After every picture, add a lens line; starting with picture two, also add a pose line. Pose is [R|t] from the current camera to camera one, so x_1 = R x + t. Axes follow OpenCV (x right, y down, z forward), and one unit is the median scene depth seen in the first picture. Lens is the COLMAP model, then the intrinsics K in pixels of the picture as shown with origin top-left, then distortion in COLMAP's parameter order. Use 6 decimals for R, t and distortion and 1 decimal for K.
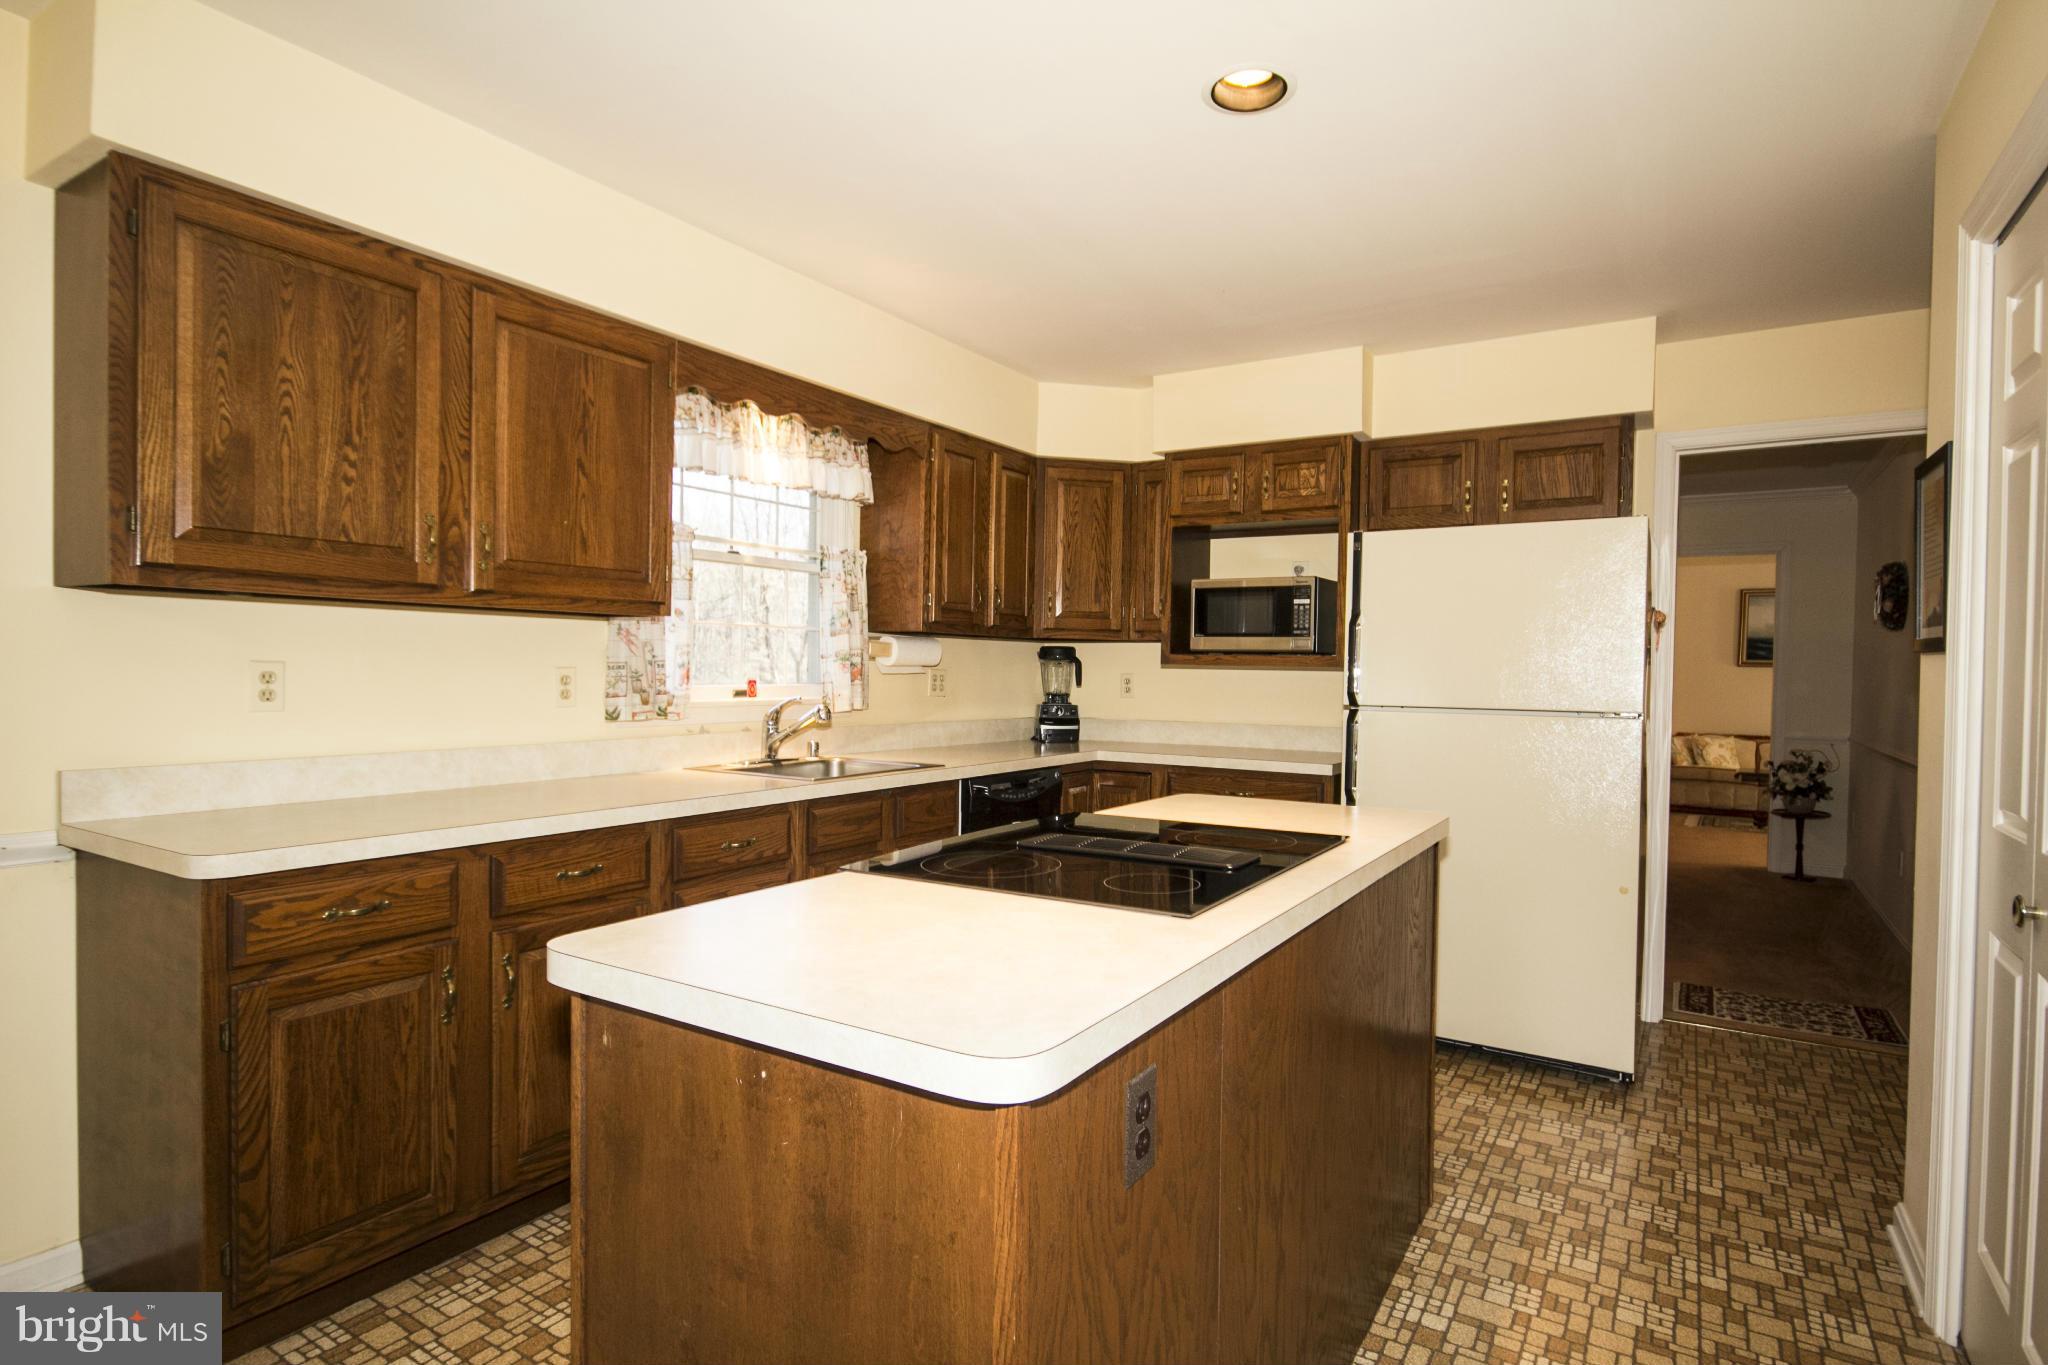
lens RADIAL K [[1070.9, 0, 1023.0], [0, 1070.9, 692.6], [0, 0, 1]] dist [0.003602, -0.005843]
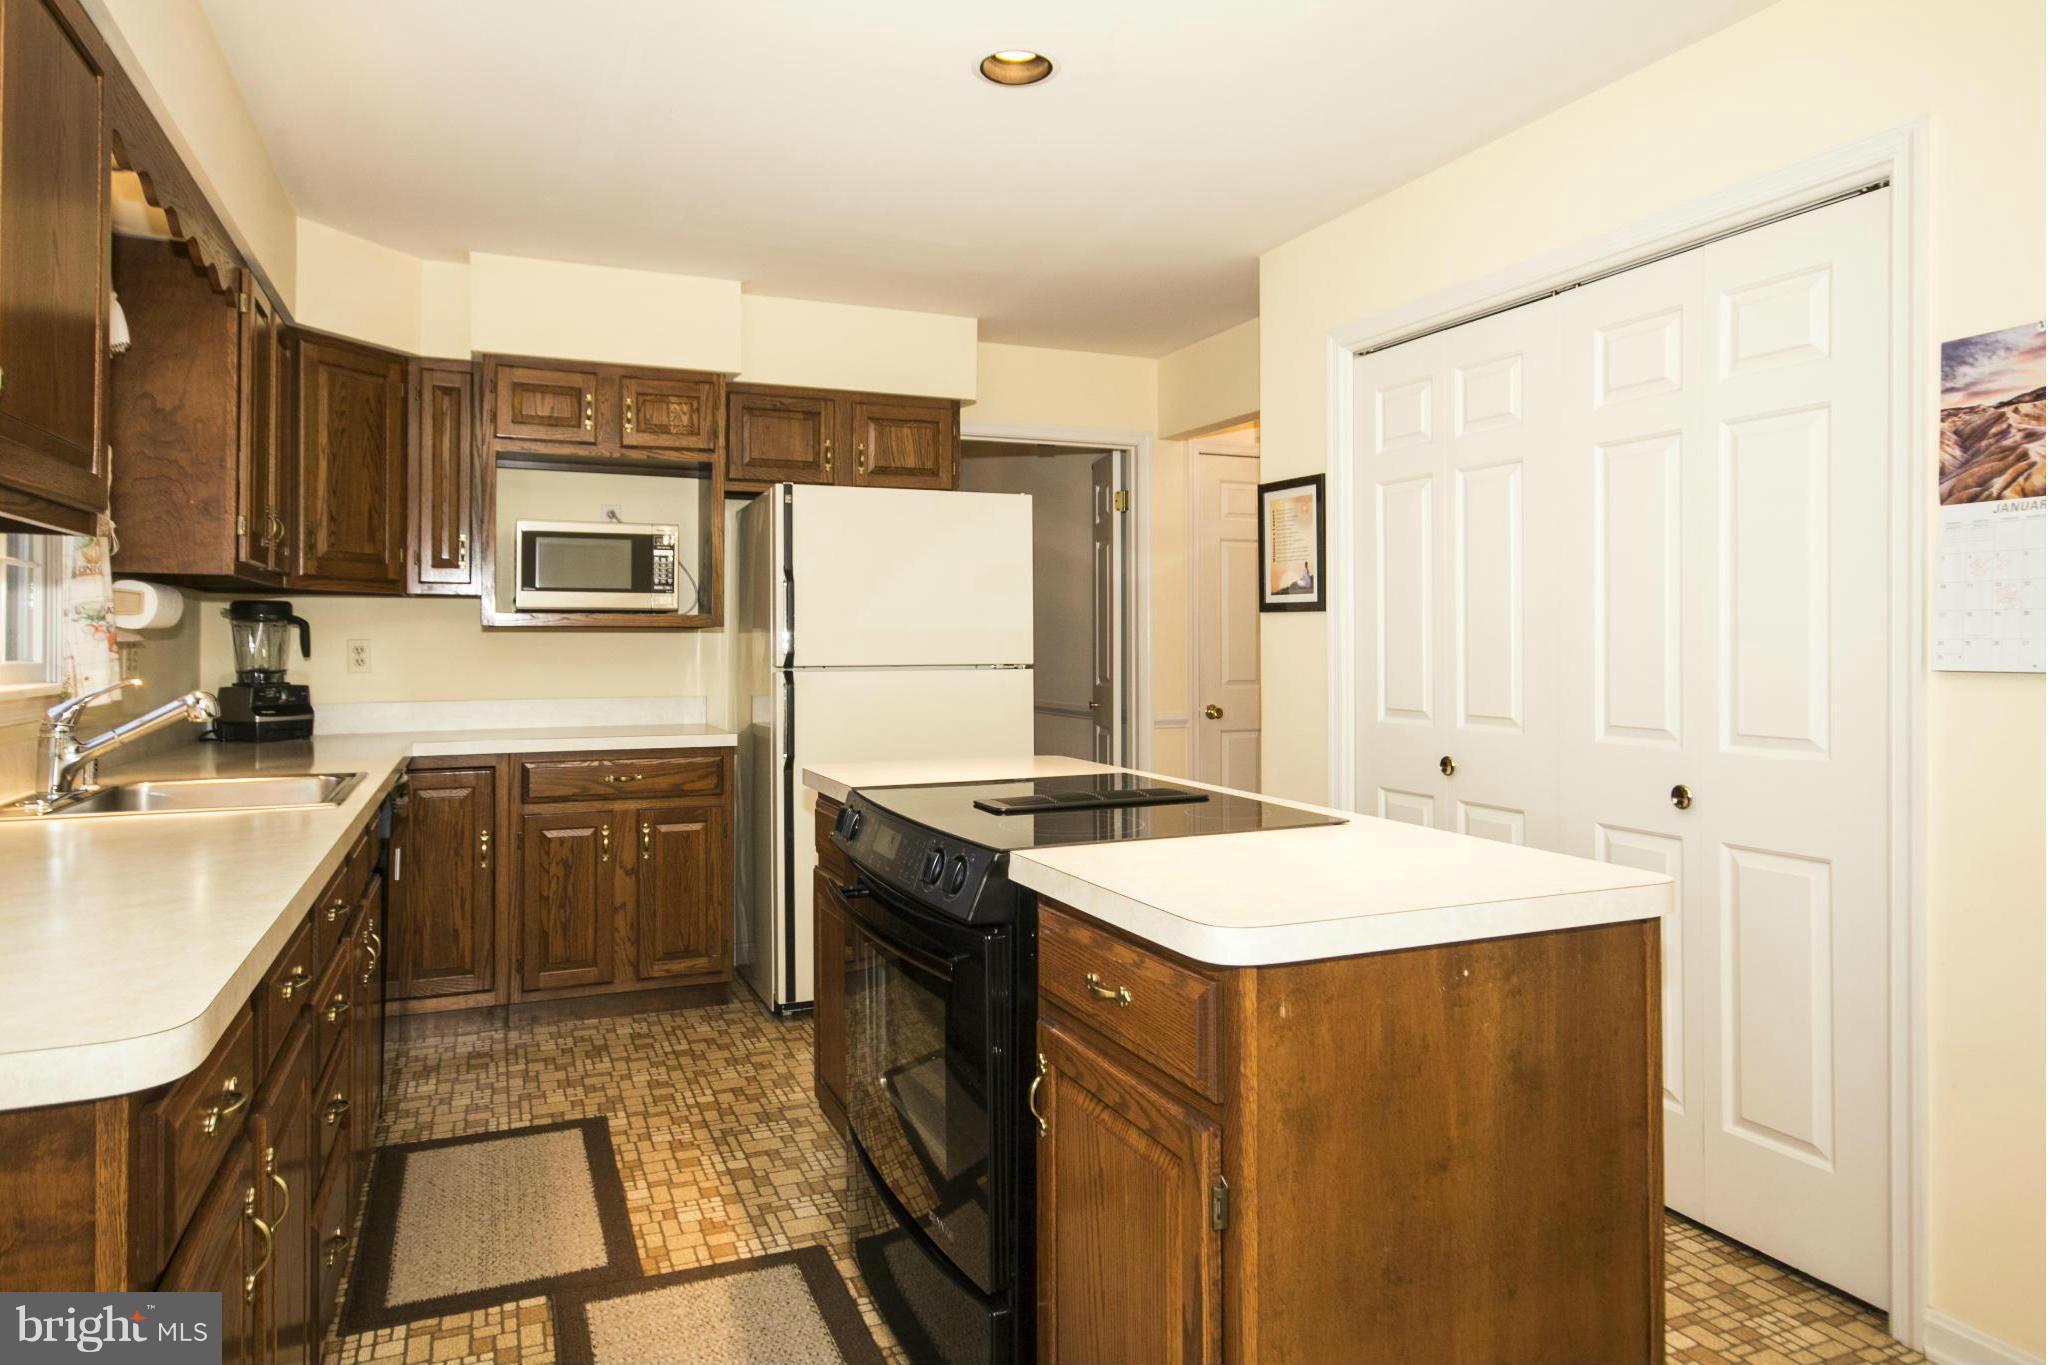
lens RADIAL K [[1245.7, 0, 1024.0], [0, 1245.7, 682.5], [0, 0, 1]] dist [0.002161, 0.000202]
pose [[0.567445, -0.042319, 0.822323, -0.684155], [0.030572, 0.999073, 0.030320, -0.000357], [-0.822843, 0.007935, 0.568213, 0.279326]]
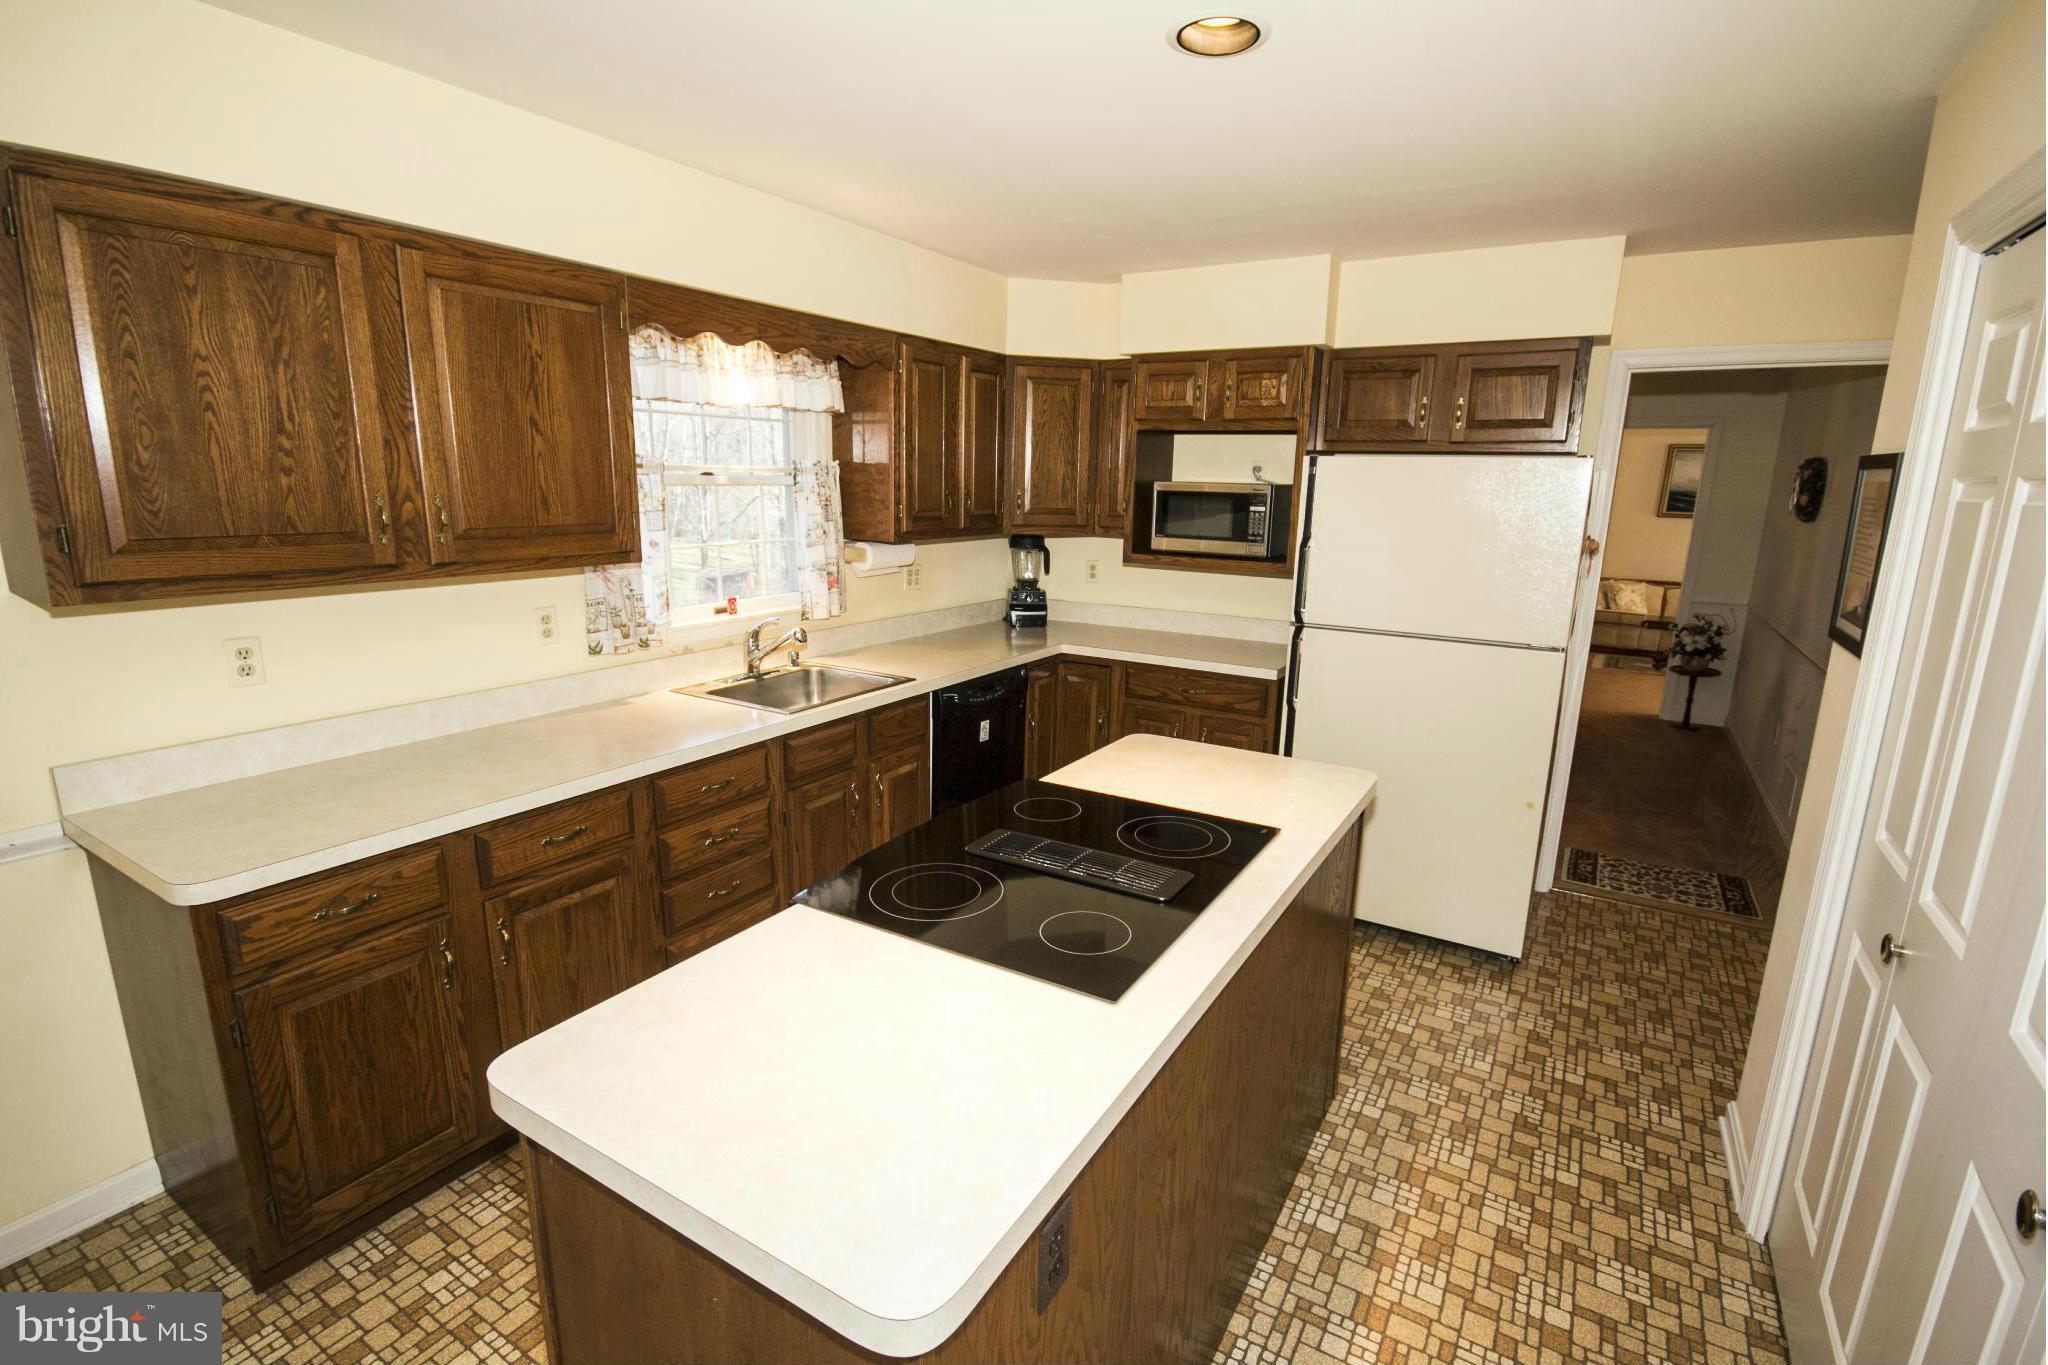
lens RADIAL K [[953.4, 0, 1023.6], [0, 953.4, 701.2], [0, 0, 1]] dist [0.000787, -0.011081]
pose [[0.999901, 0.000260, 0.014058, 0.029235], [-0.003138, 0.978744, 0.205061, -0.148235], [-0.013706, -0.205085, 0.978648, 0.081902]]
